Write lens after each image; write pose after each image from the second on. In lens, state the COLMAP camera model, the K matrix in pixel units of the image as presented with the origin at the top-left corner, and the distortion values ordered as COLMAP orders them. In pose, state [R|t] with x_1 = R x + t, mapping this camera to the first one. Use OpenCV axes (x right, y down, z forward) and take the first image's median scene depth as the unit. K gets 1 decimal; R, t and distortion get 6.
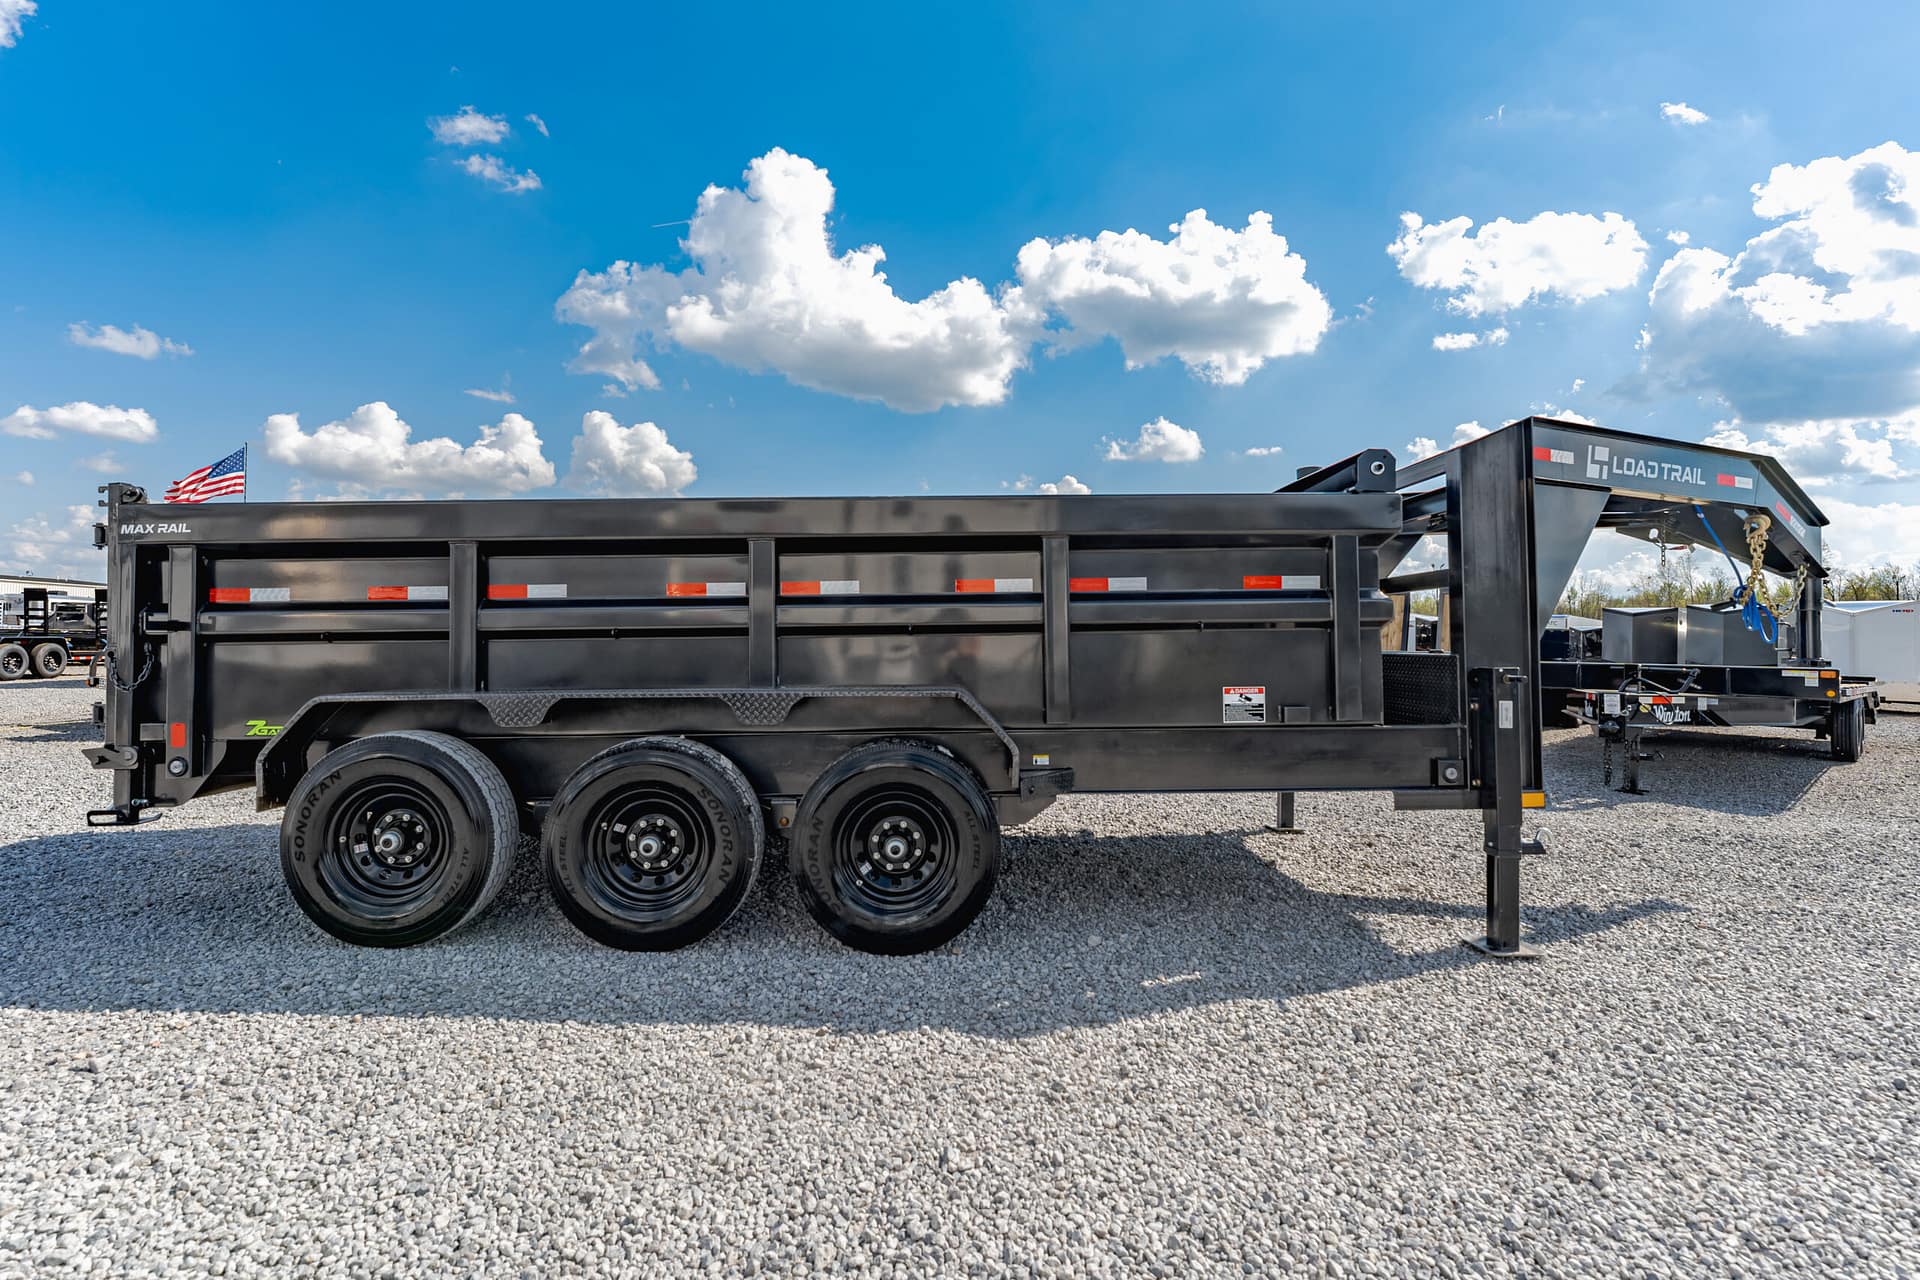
lens RADIAL K [[933.7, 0, 931.5], [0, 933.7, 629.4], [0, 0, 1]] dist [0.001373, 0.000001]
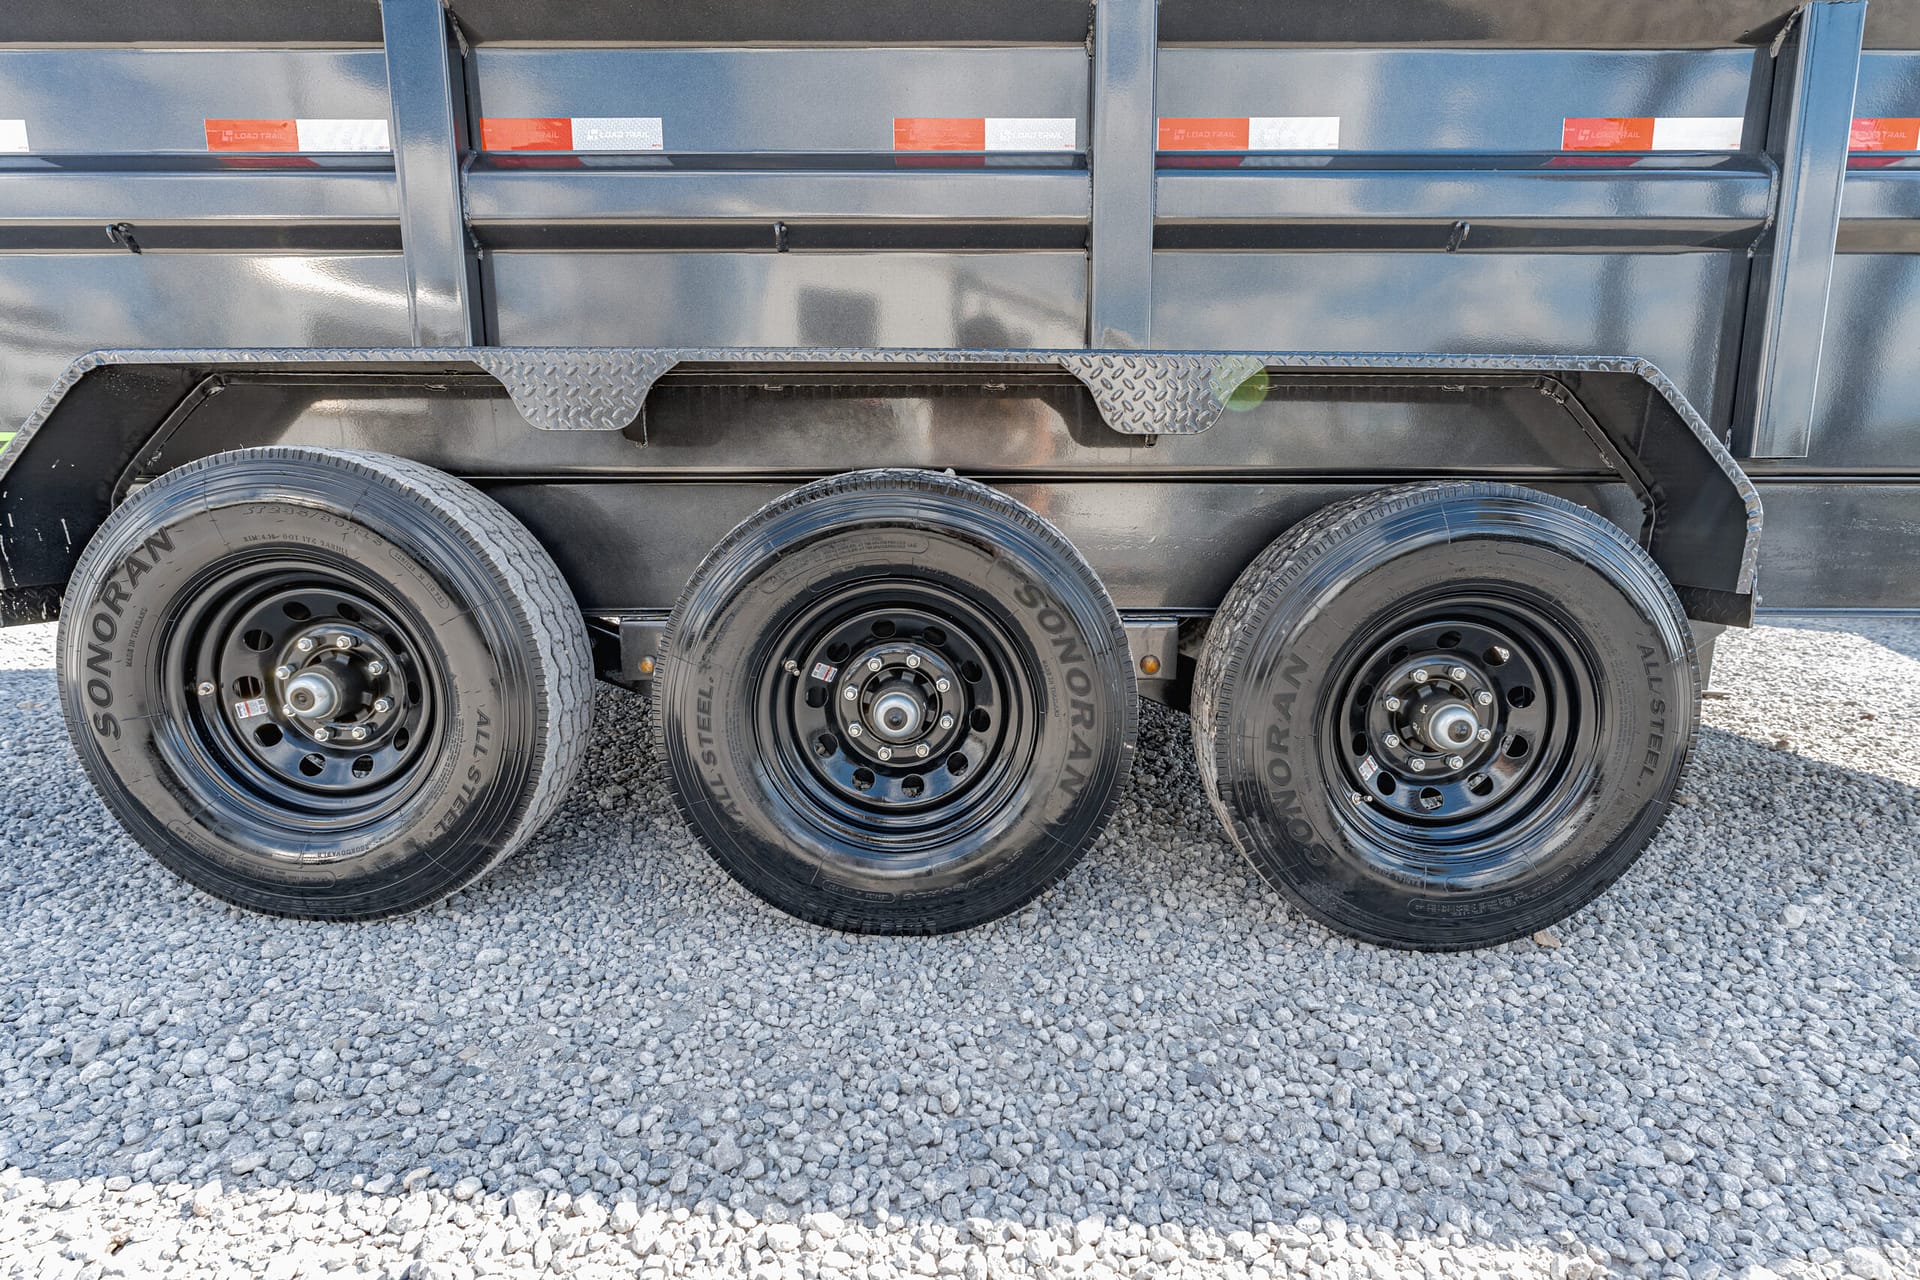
lens RADIAL K [[933.7, 0, 938.4], [0, 933.7, 682.9], [0, 0, 1]] dist [0.001373, 0.000001]
pose [[0.999874, 0.013773, -0.007944, -0.280342], [-0.011762, 0.976920, 0.213282, 0.124183], [0.010698, -0.213162, 0.976958, 0.574731]]
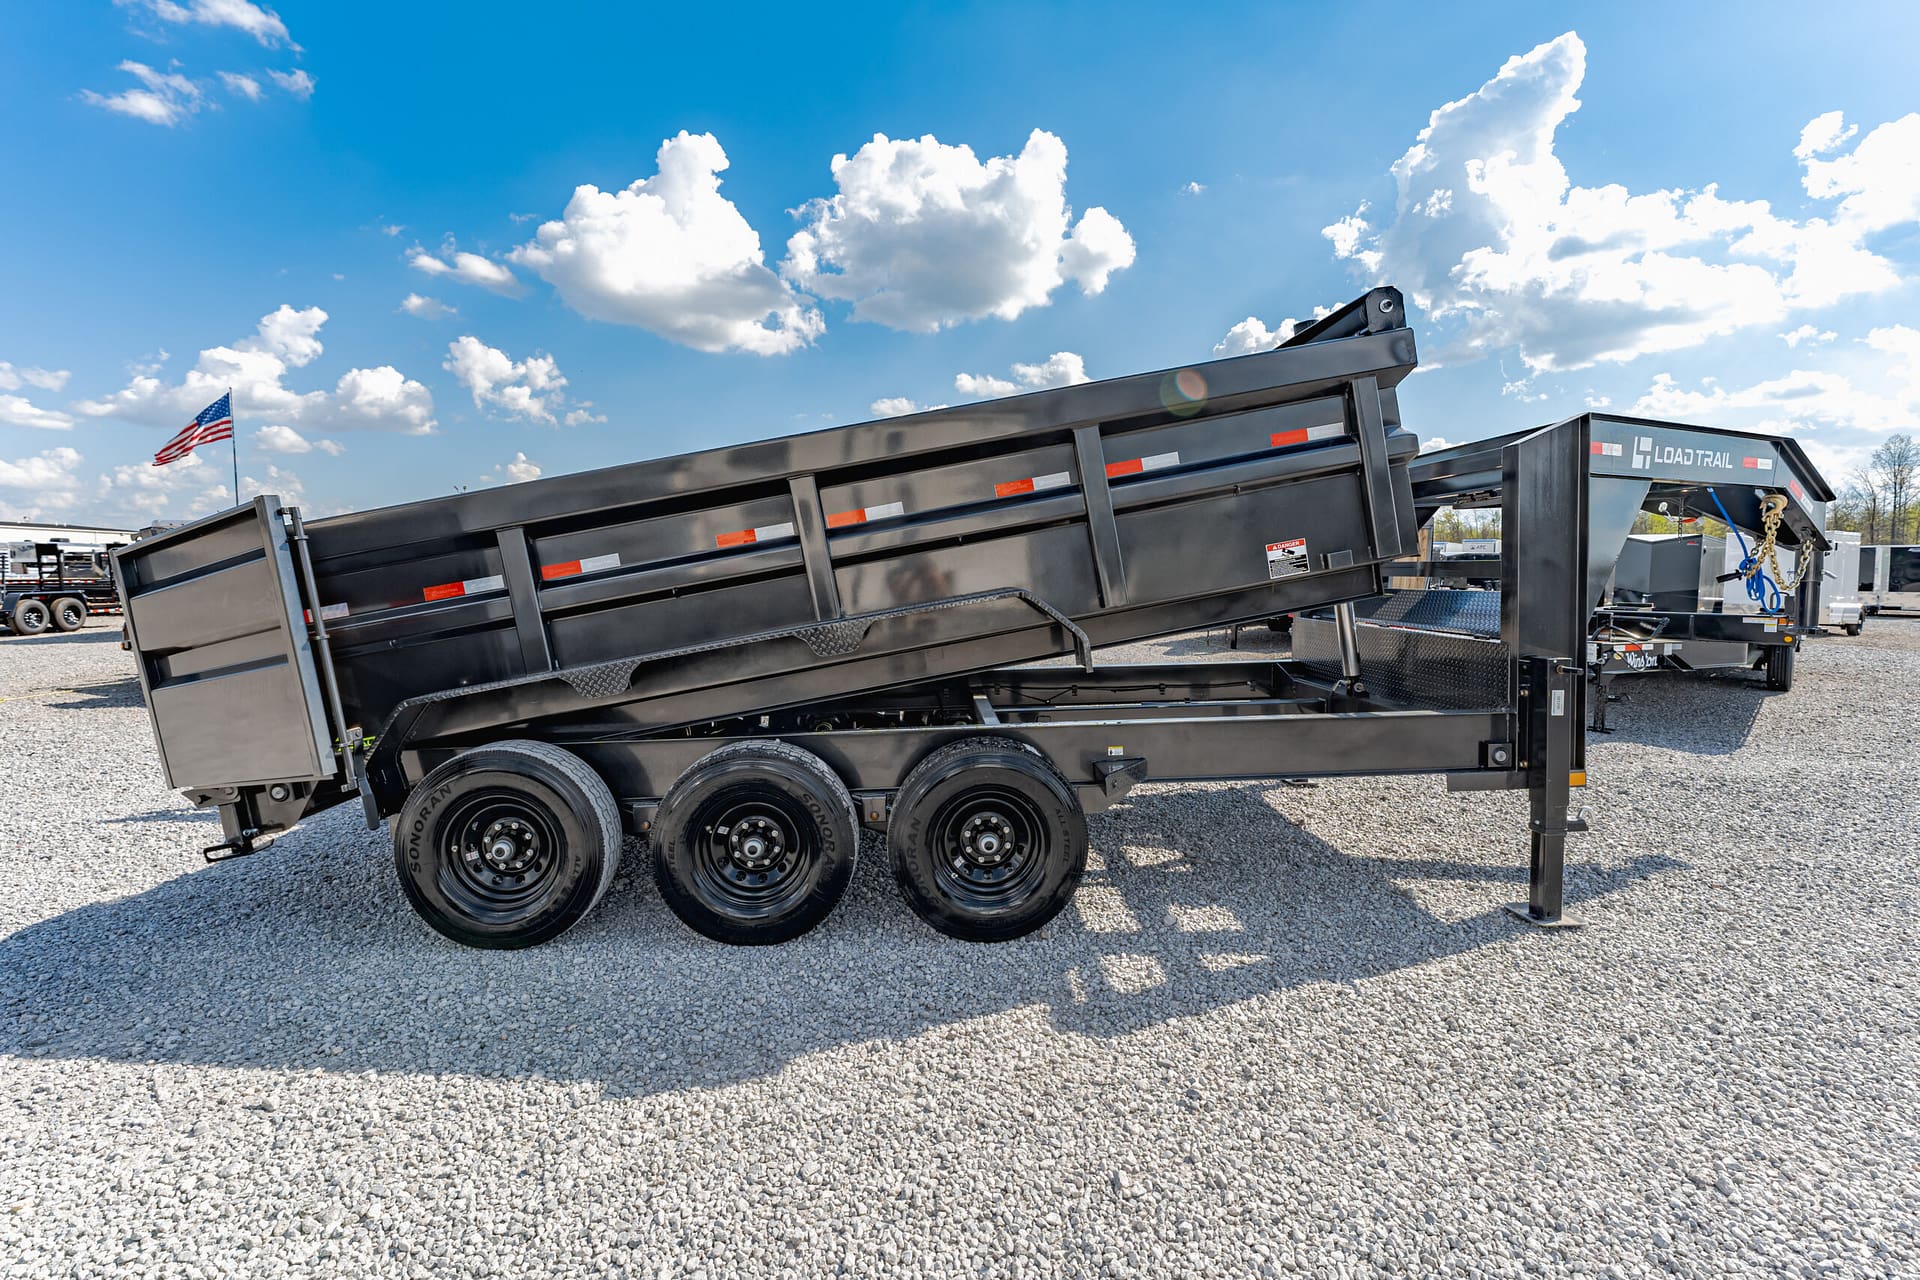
lens RADIAL K [[871.7, 0, 923.9], [0, 871.7, 633.3], [0, 0, 1]] dist [0.001312, 0.000363]
pose [[0.999437, -0.018442, 0.028039, -0.135172], [0.015850, 0.995815, 0.090010, -0.091289], [-0.029582, -0.089515, 0.995546, 0.046319]]
